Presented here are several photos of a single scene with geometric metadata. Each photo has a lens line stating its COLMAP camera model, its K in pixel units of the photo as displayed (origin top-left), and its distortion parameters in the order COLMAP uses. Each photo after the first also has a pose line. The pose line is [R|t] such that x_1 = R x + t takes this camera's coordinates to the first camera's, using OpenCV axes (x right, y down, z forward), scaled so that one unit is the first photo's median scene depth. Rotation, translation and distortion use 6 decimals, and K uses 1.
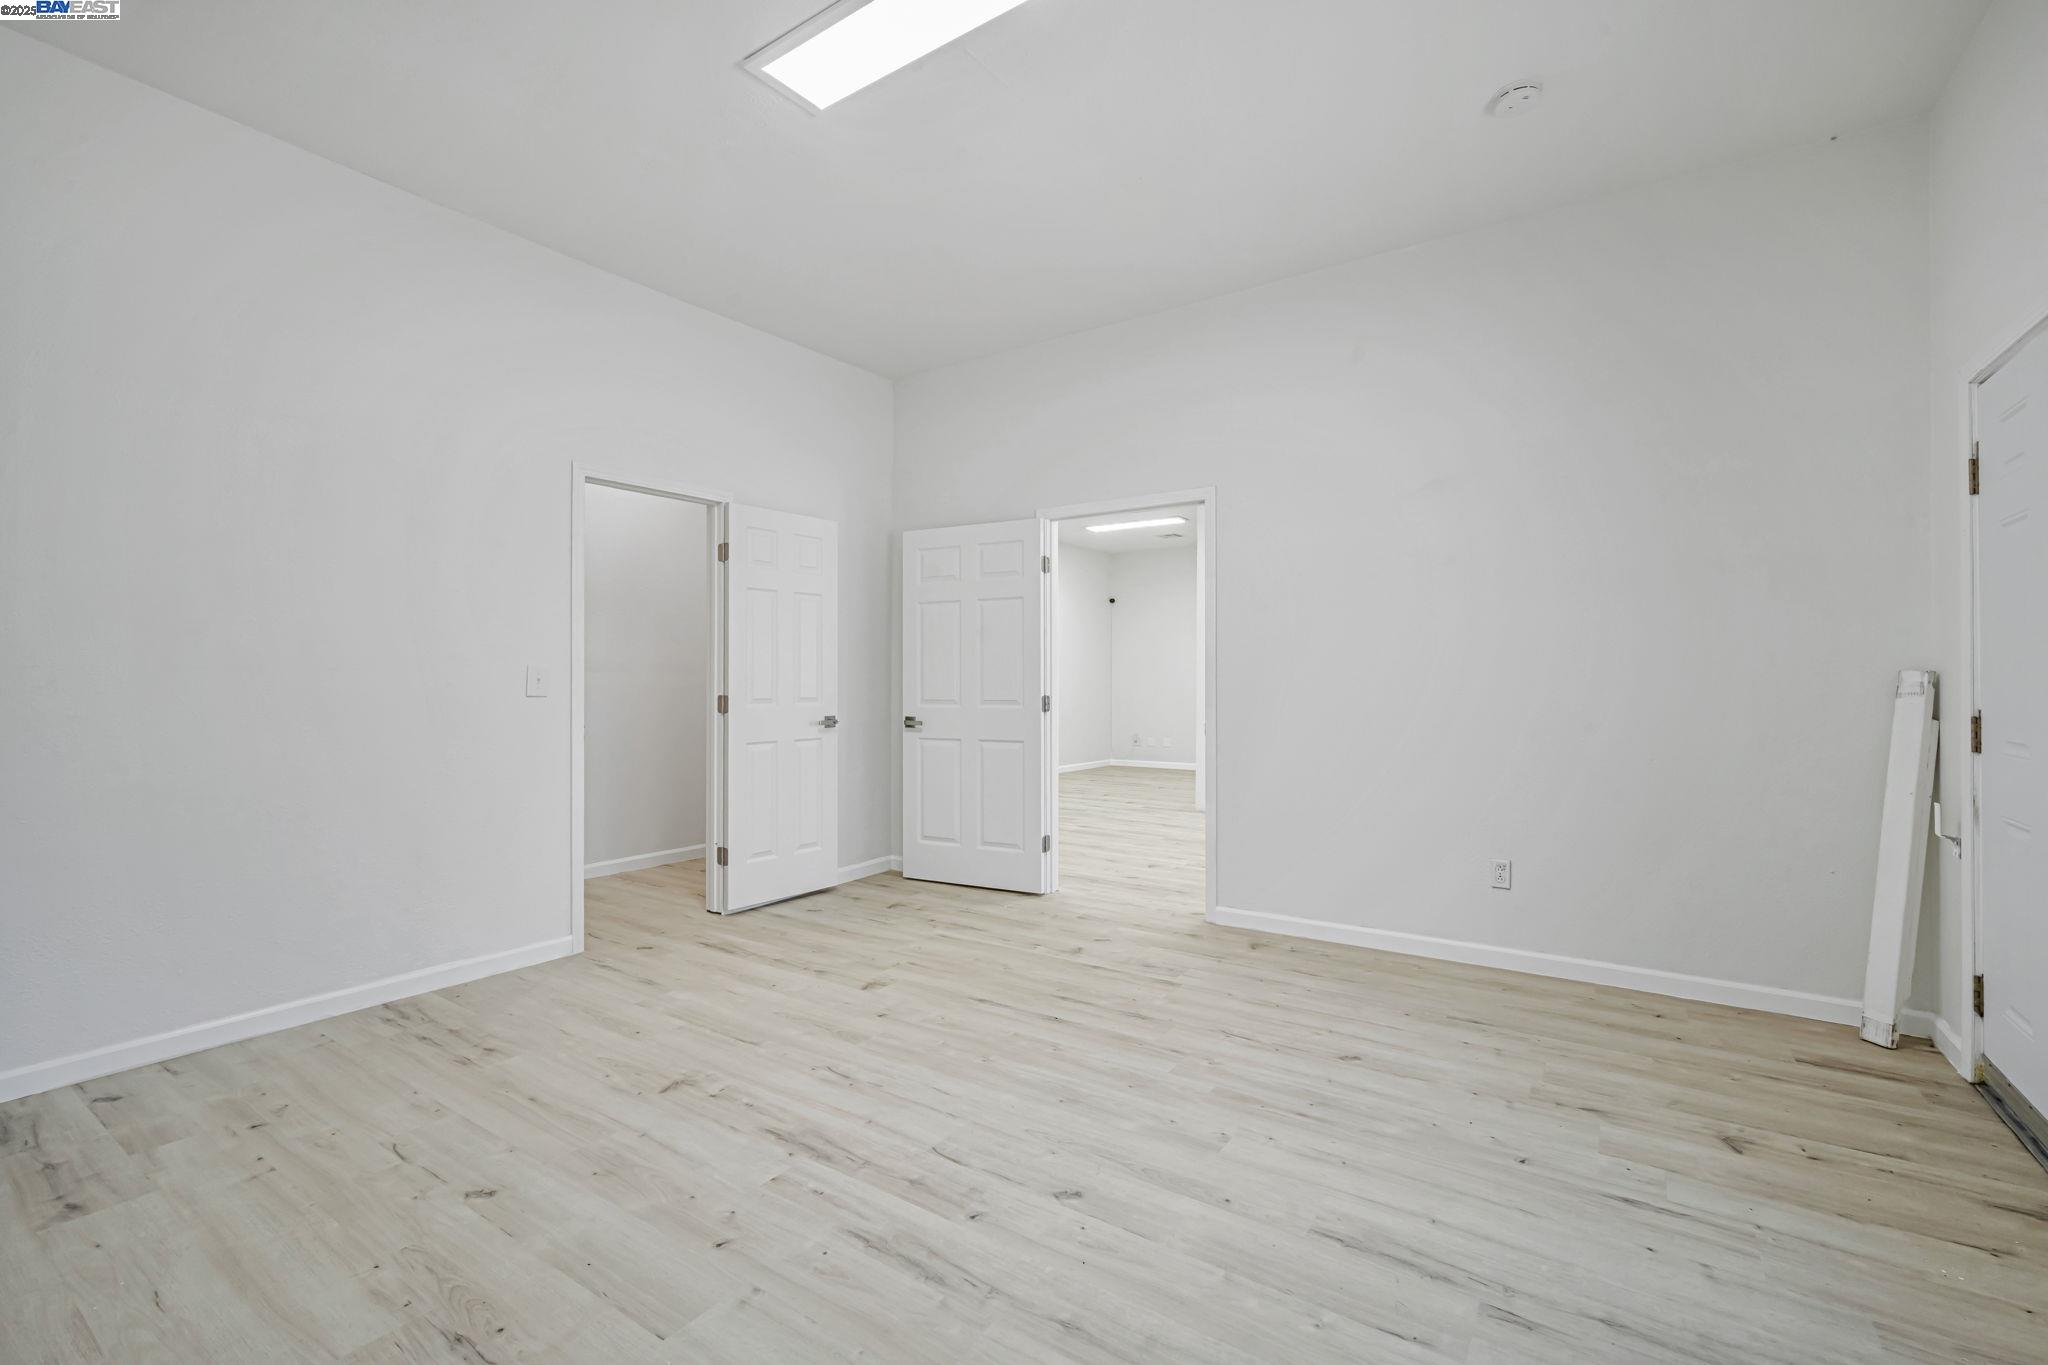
lens RADIAL K [[888.8, 0, 1014.4], [0, 888.8, 678.7], [0, 0, 1]] dist [-0.005221, 0.000862]
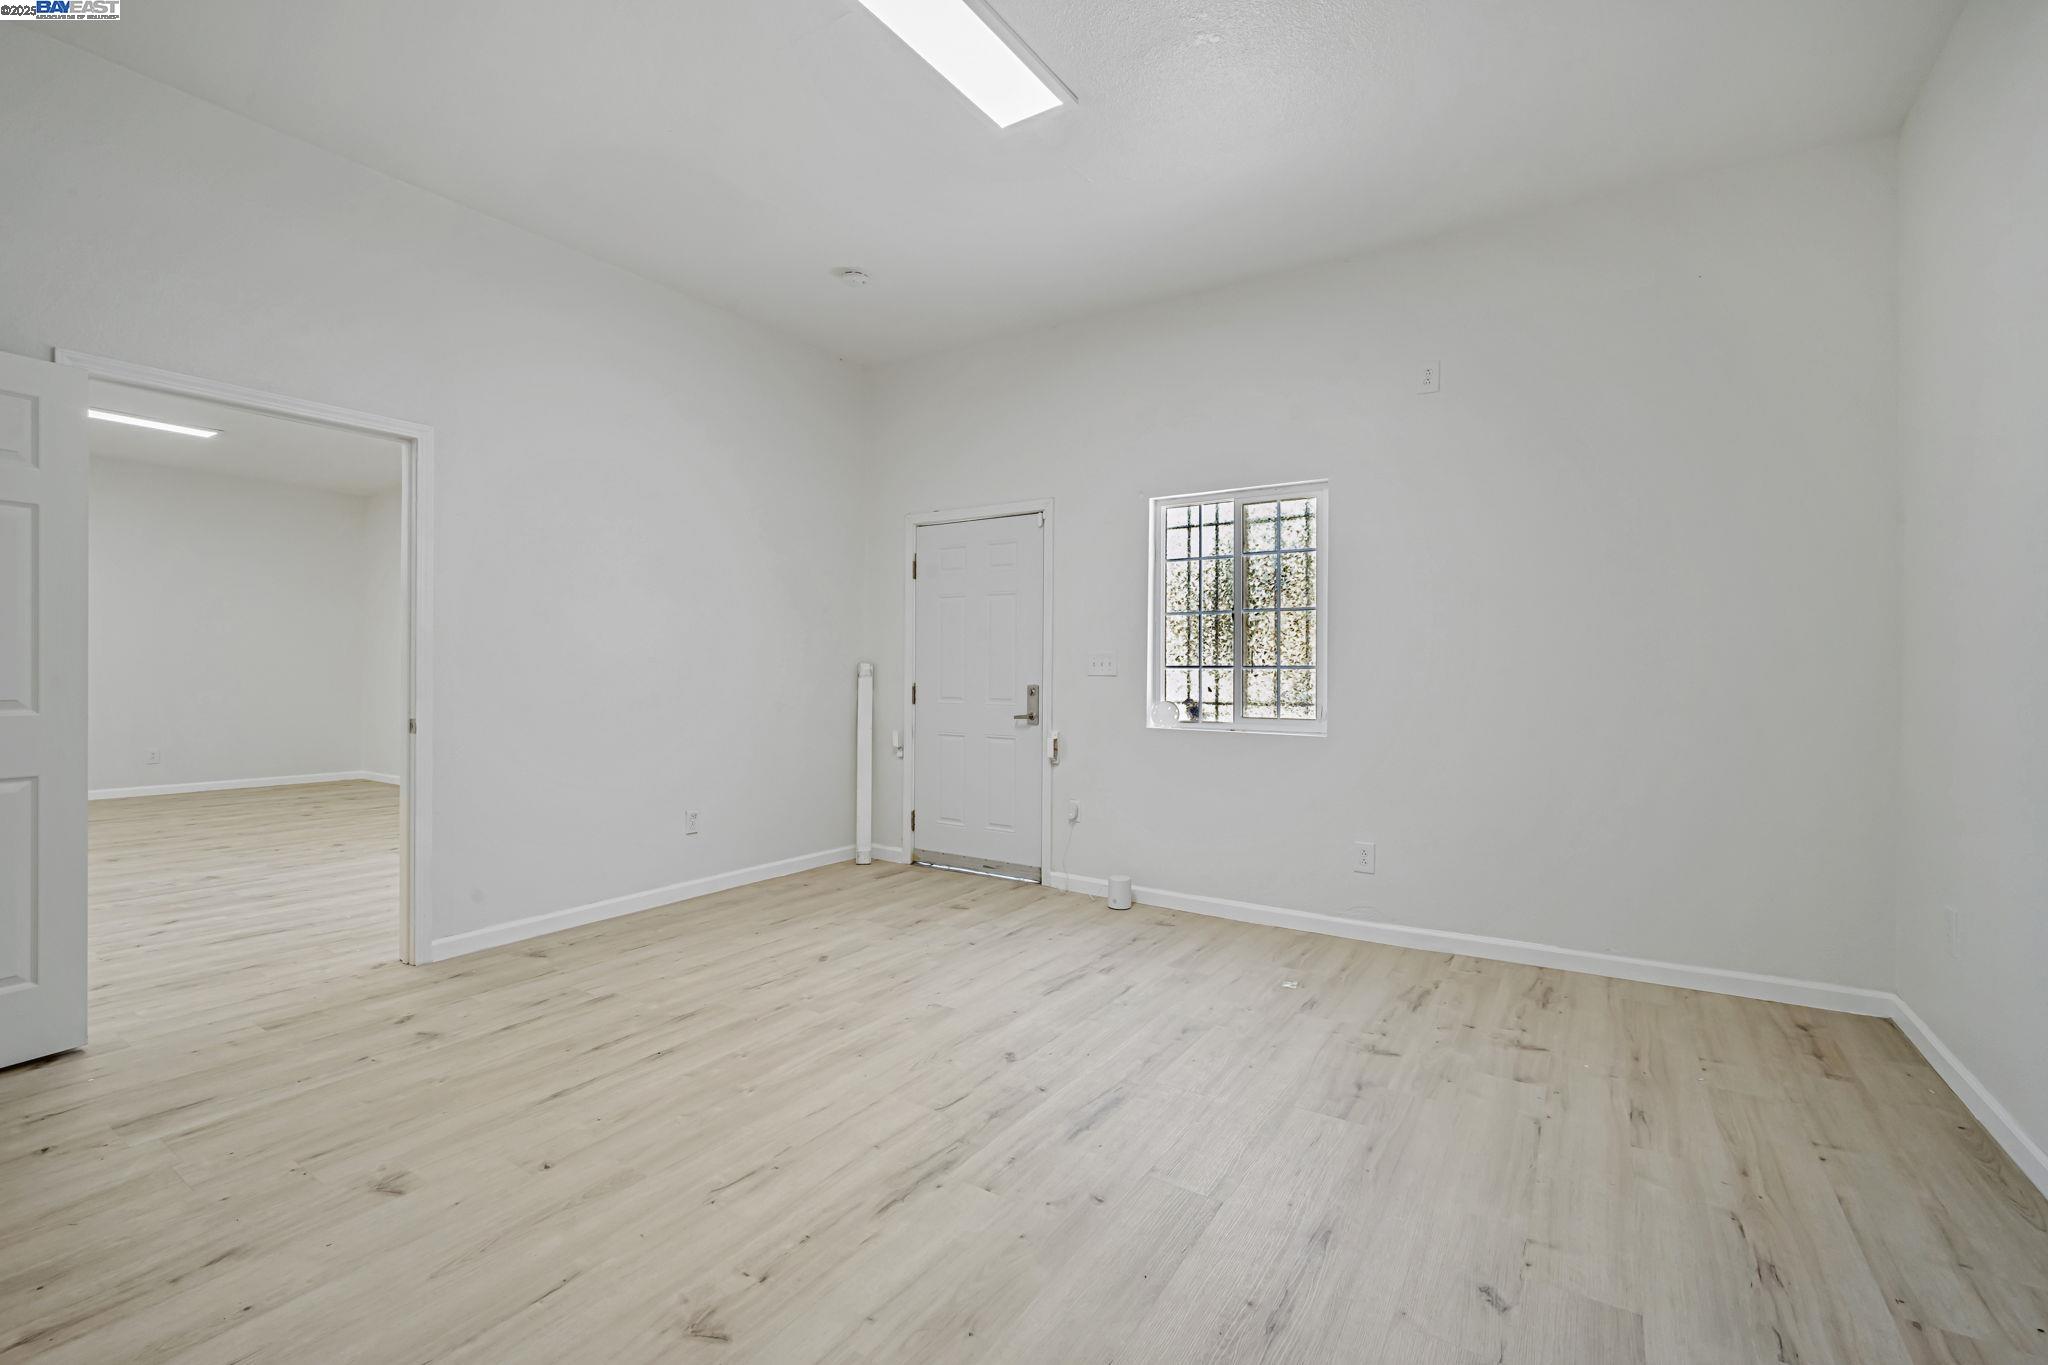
lens RADIAL K [[888.8, 0, 1014.4], [0, 888.8, 678.7], [0, 0, 1]] dist [-0.005221, 0.000862]
pose [[-0.019096, -0.009031, 0.999777, -0.976072], [-0.010944, 0.999901, 0.008823, 0.004469], [-0.999758, -0.010773, -0.019193, 0.795094]]
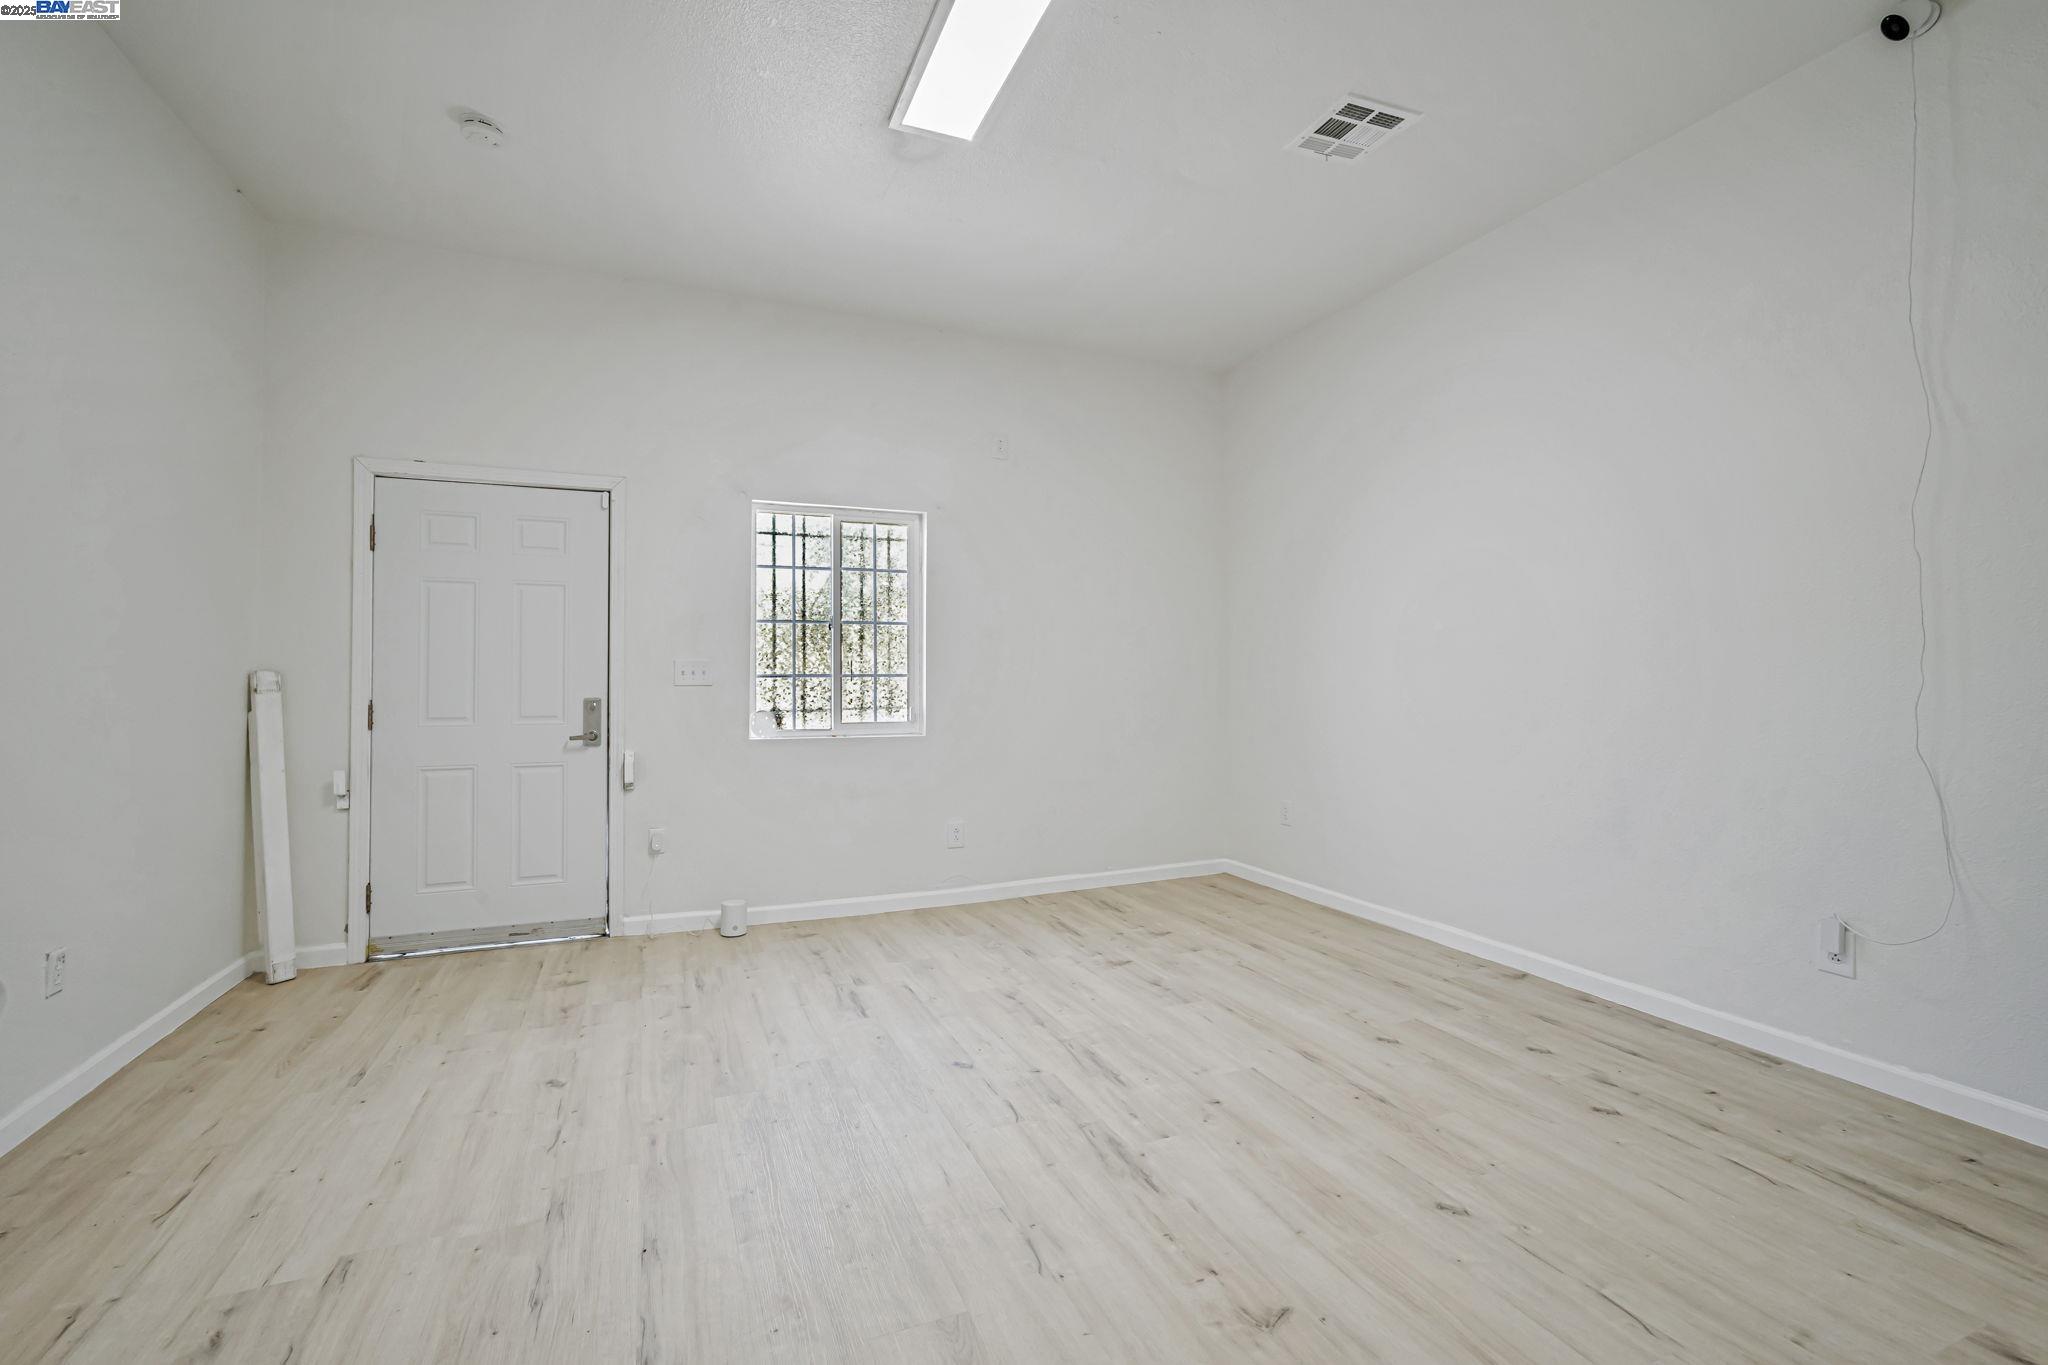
lens RADIAL K [[888.8, 0, 1014.4], [0, 888.8, 678.7], [0, 0, 1]] dist [-0.005221, 0.000862]
pose [[-0.837366, 0.001026, 0.546642, -0.568122], [-0.000959, 0.999994, -0.003345, 0.004738], [-0.546642, -0.003325, -0.837360, 1.608835]]
